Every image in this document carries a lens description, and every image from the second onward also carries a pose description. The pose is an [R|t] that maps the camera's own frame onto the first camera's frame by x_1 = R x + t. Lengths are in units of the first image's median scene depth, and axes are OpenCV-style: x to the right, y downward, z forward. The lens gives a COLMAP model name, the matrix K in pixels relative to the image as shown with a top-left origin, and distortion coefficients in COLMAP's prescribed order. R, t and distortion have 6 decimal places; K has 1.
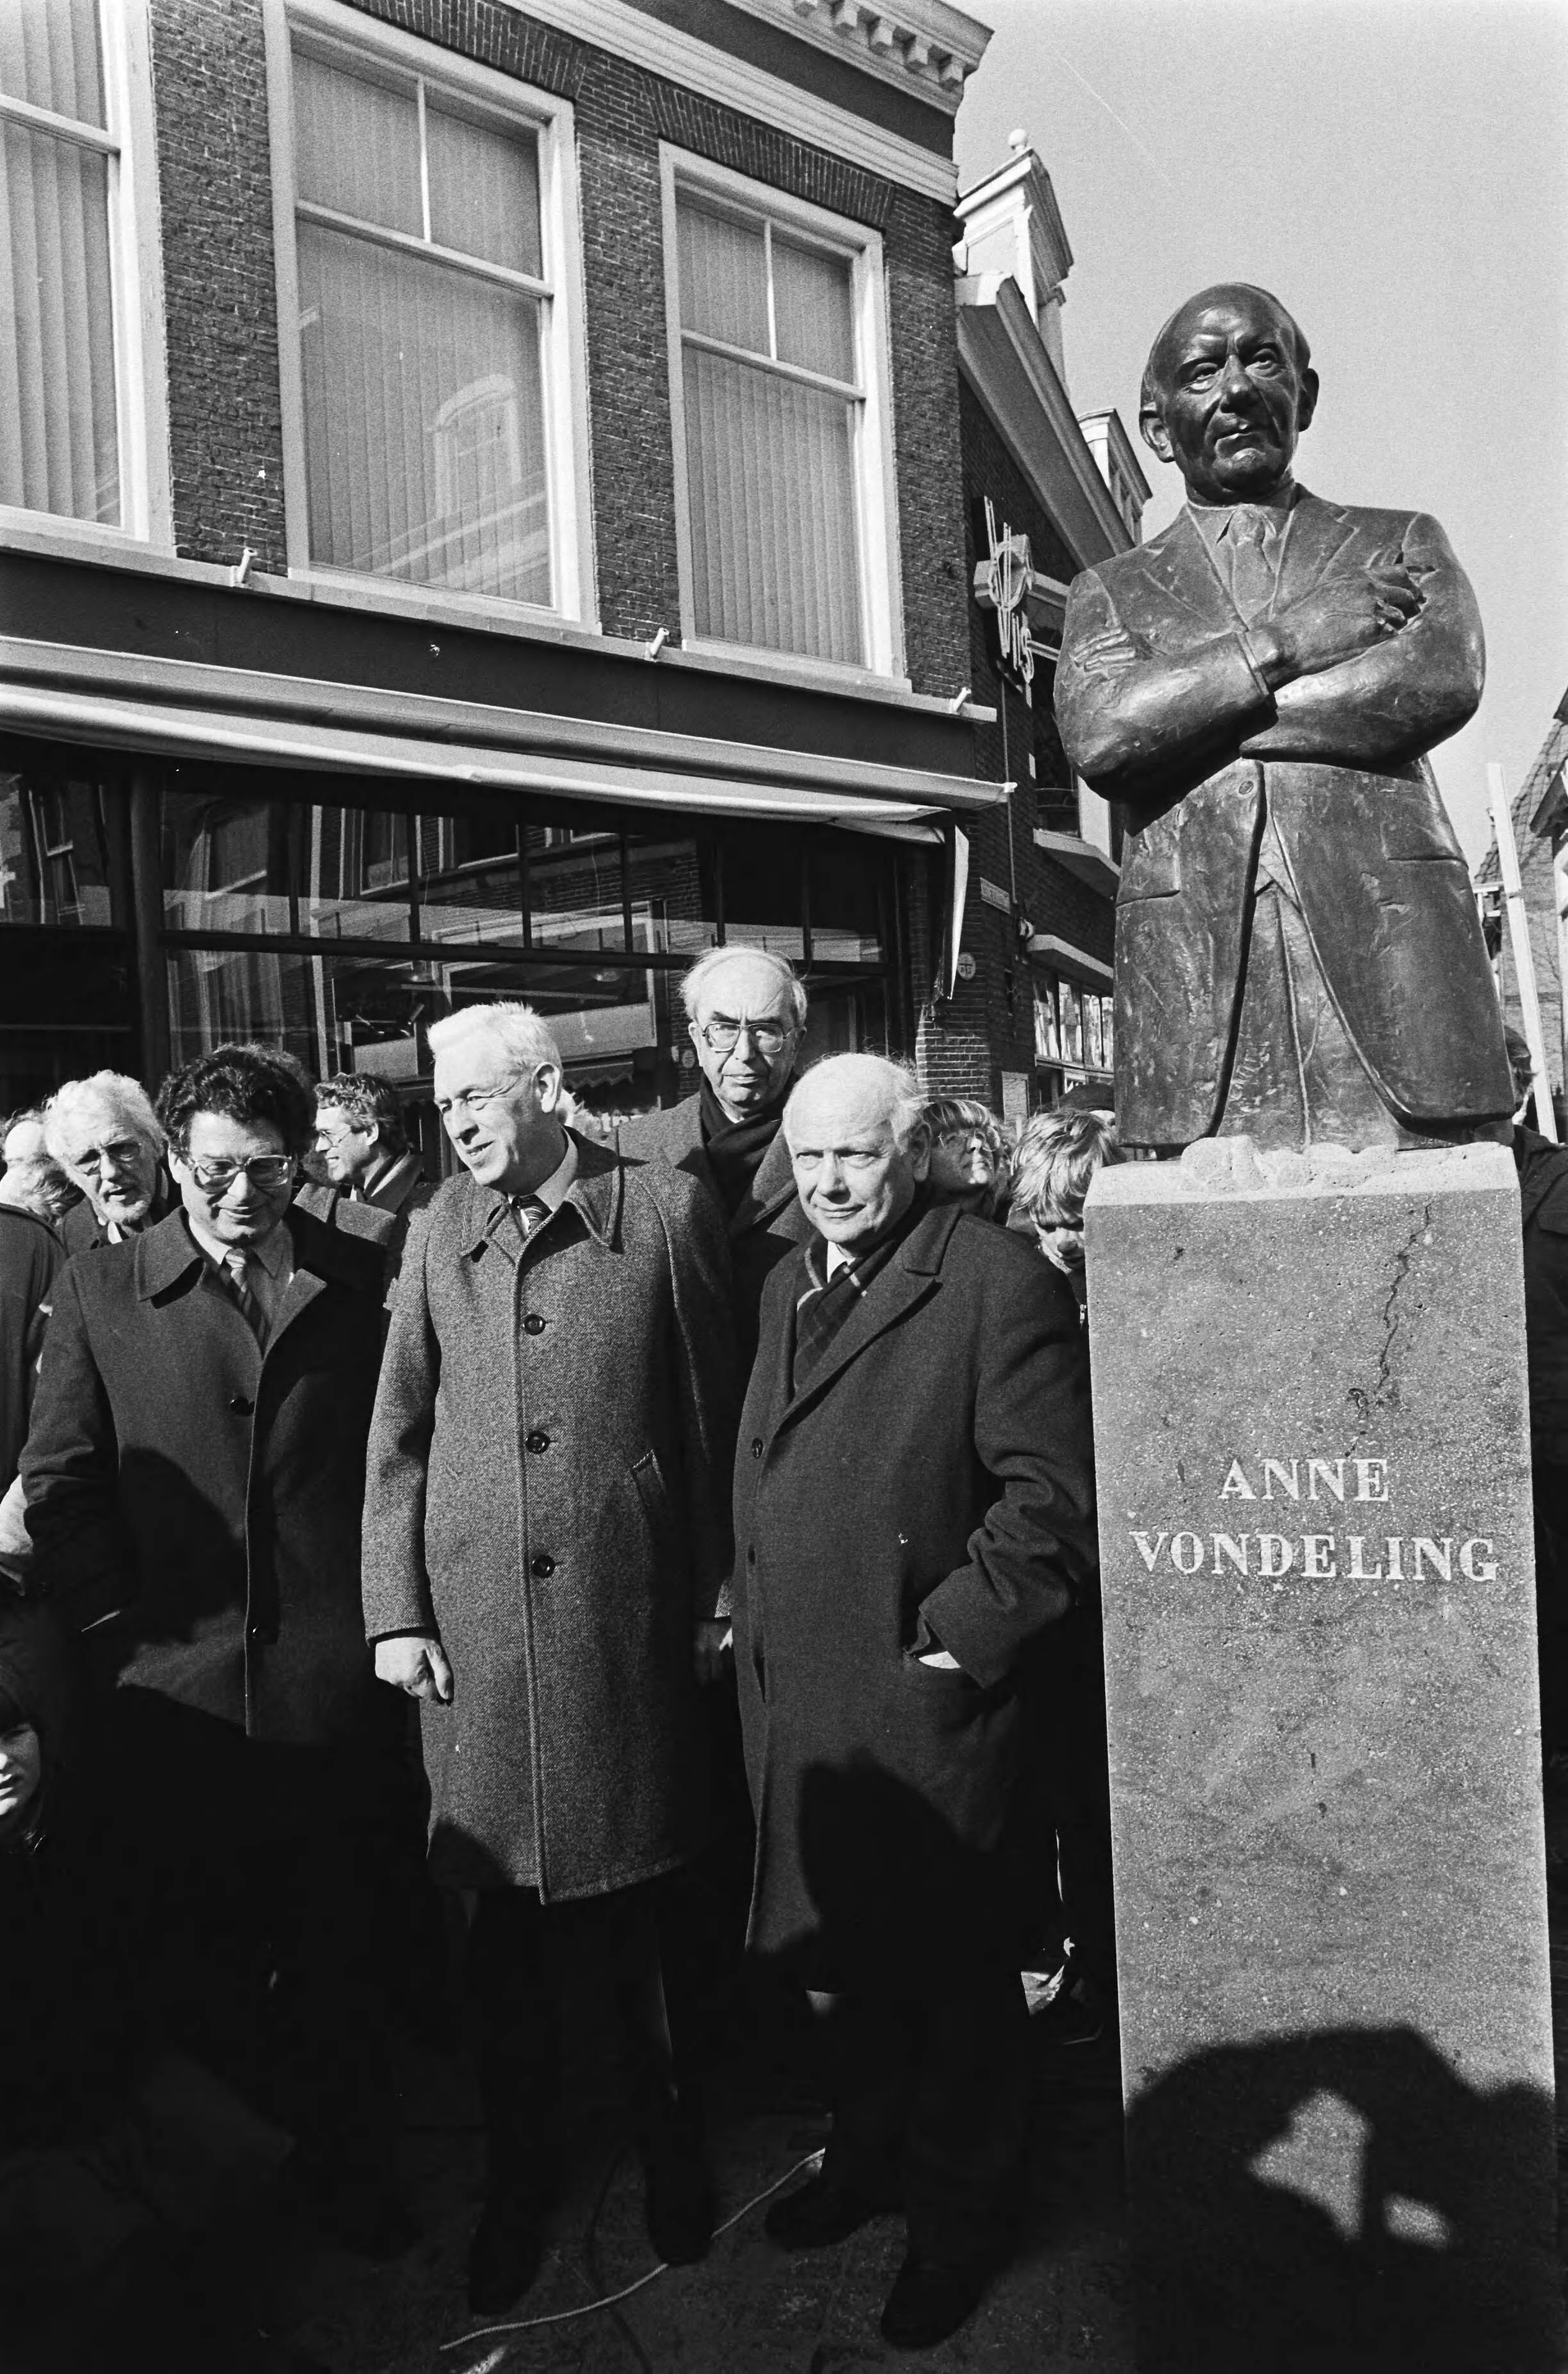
lens RADIAL K [[1644.6, 0, 784.0], [0, 1644.6, 1187.0], [0, 0, 1]] dist [-0.095468, 0.085000]
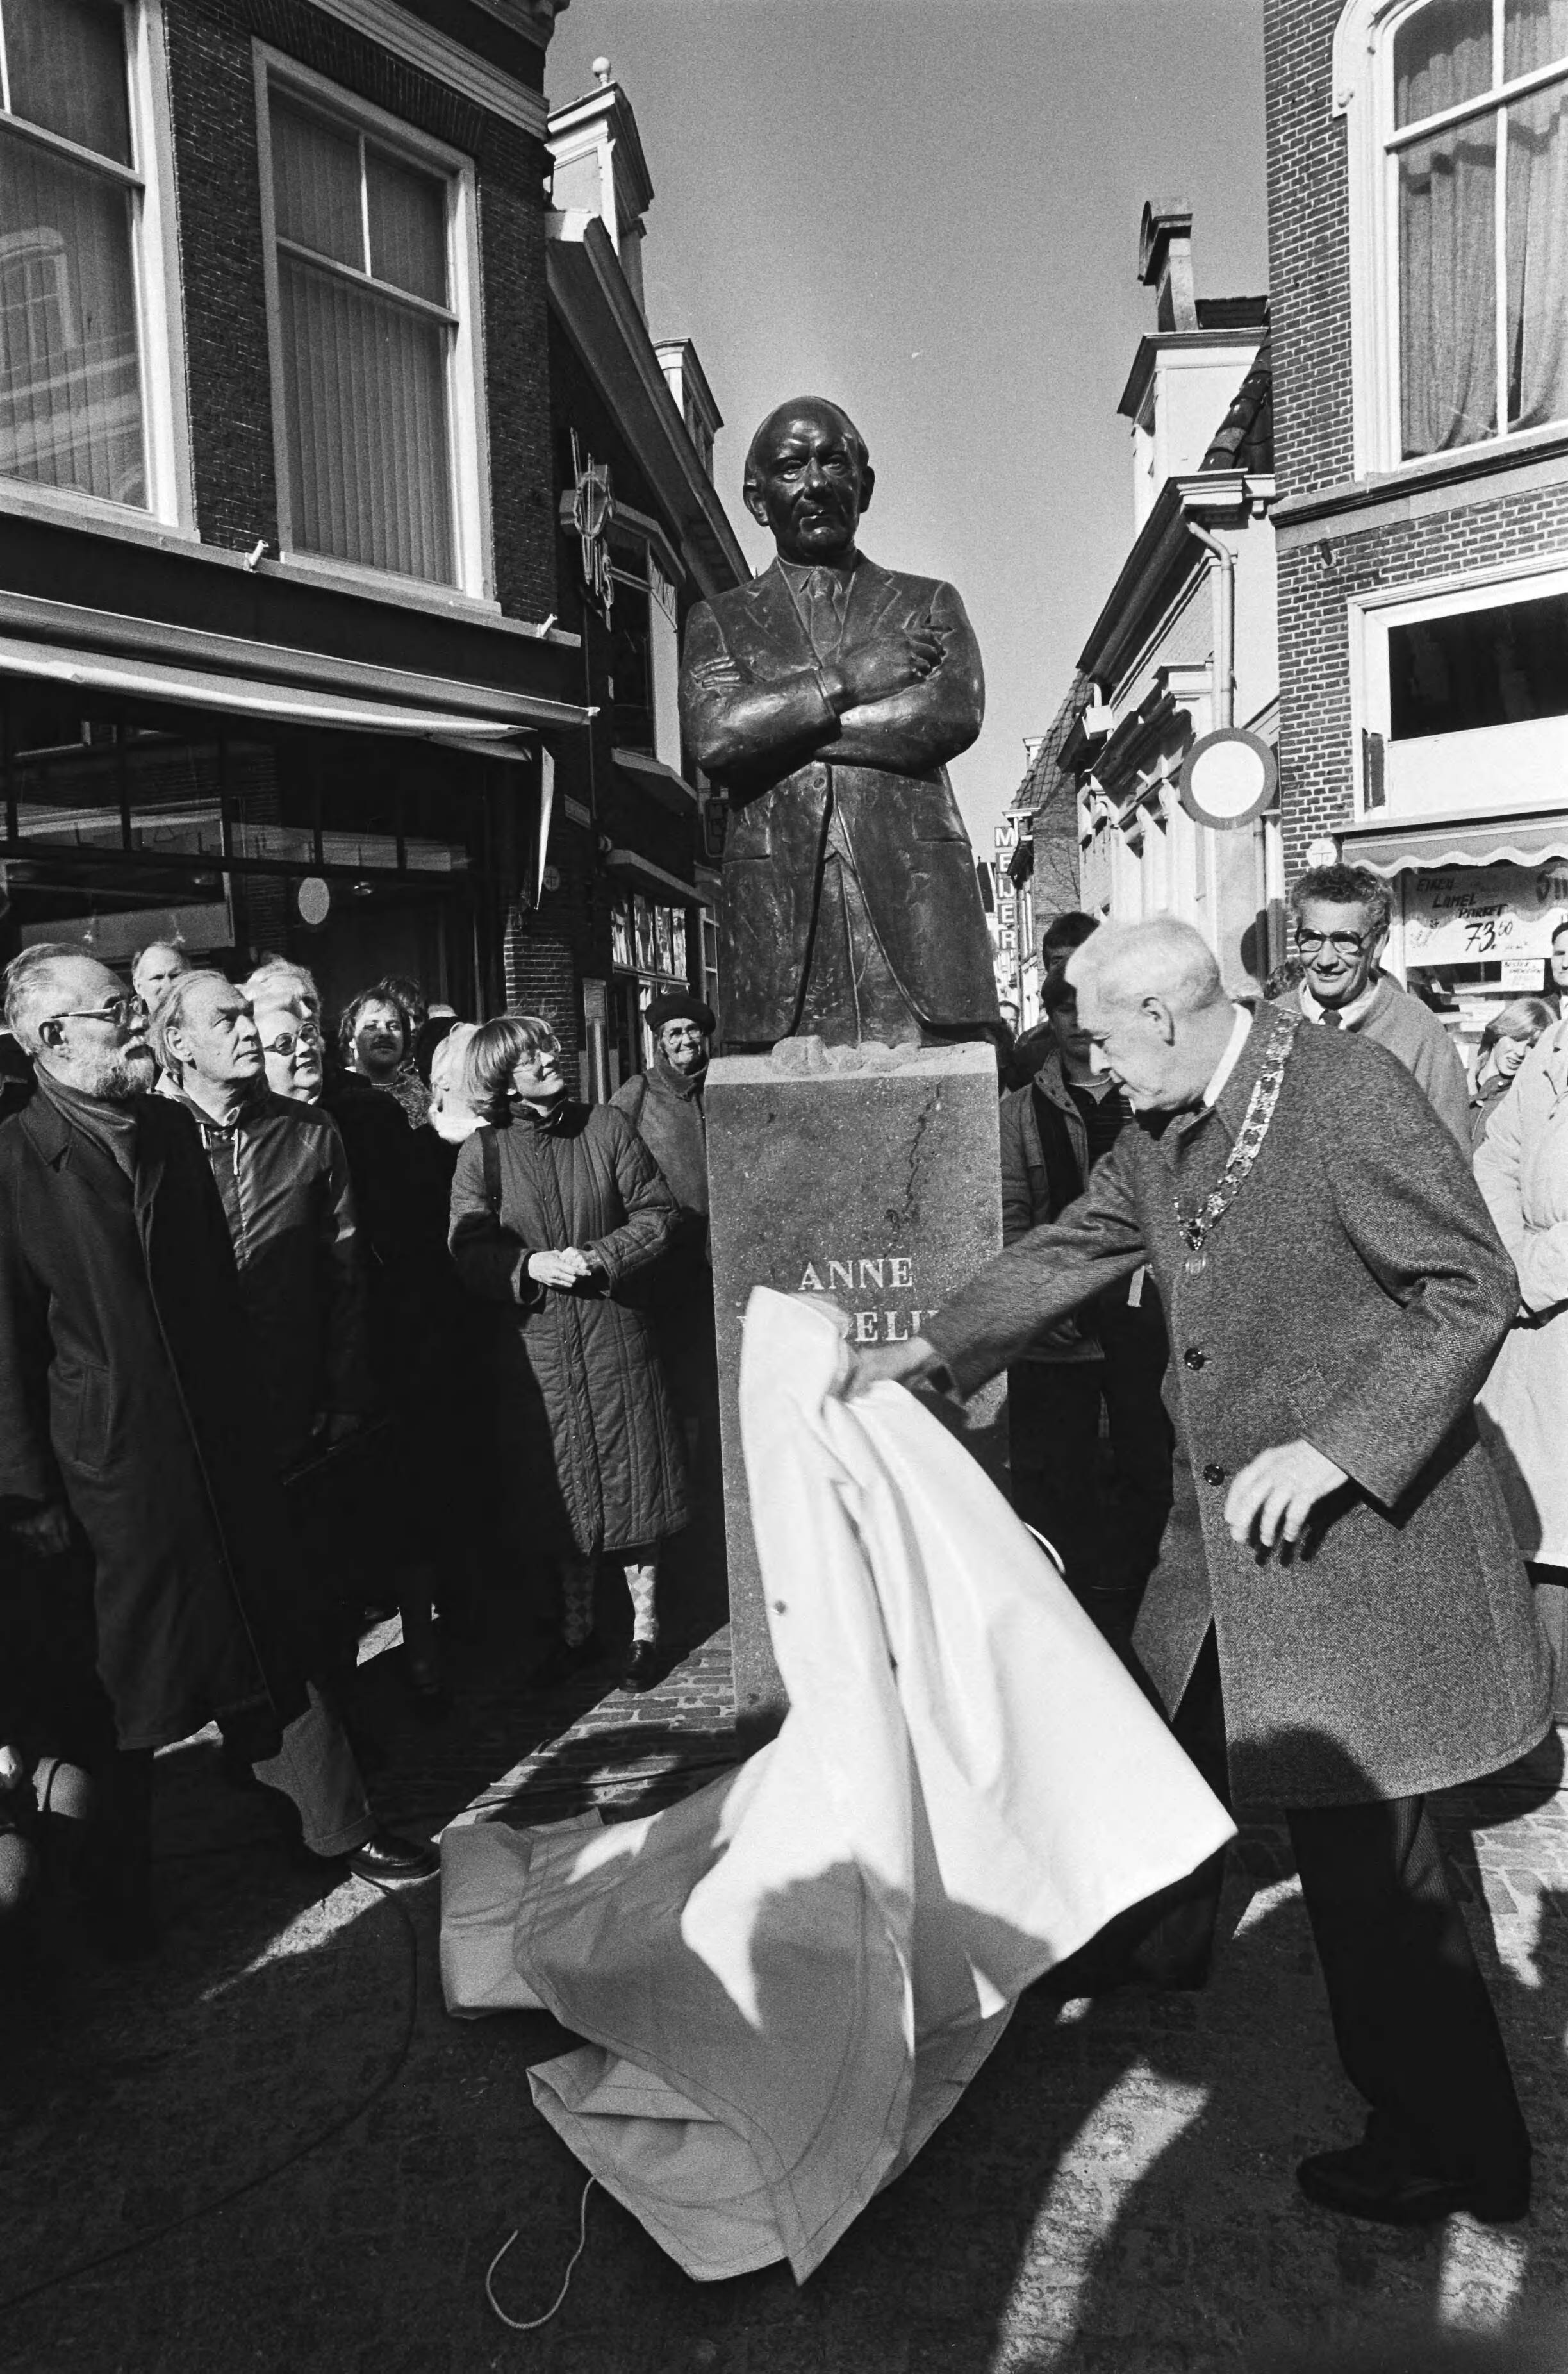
lens RADIAL K [[1644.6, 0, 784.0], [0, 1644.6, 1187.0], [0, 0, 1]] dist [-0.095468, 0.085000]
pose [[0.964964, -0.012810, 0.262069, -0.103789], [-0.002461, 0.998322, 0.057860, 0.015002], [-0.262370, -0.056478, 0.963313, -0.322326]]
